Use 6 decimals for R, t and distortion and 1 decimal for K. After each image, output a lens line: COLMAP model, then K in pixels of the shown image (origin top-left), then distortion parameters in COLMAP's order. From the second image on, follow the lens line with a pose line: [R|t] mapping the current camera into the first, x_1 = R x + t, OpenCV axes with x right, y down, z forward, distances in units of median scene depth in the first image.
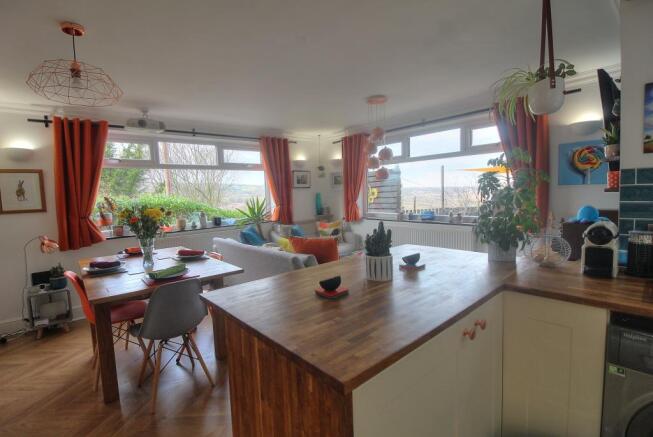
lens RADIAL K [[309.2, 0, 326.5], [0, 309.2, 218.5], [0, 0, 1]] dist [-0.005073, -0.000456]
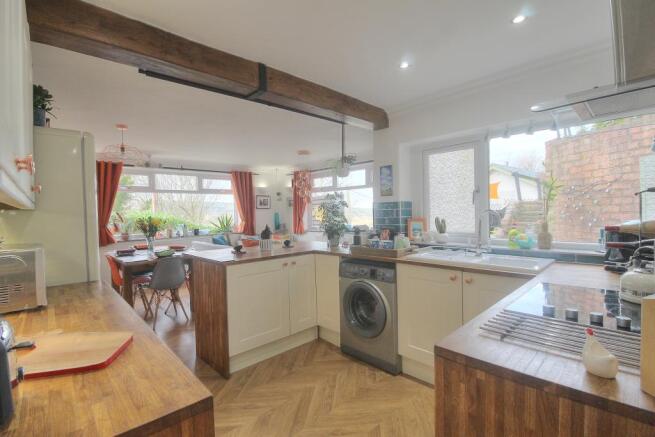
lens RADIAL K [[304.0, 0, 327.5], [0, 304.0, 218.5], [0, 0, 1]] dist [0.001596, 0.000011]
pose [[0.998247, 0.017031, 0.056690, 0.138885], [-0.013315, 0.997778, -0.065285, 0.029069], [-0.057676, 0.064416, 0.996255, -0.351622]]
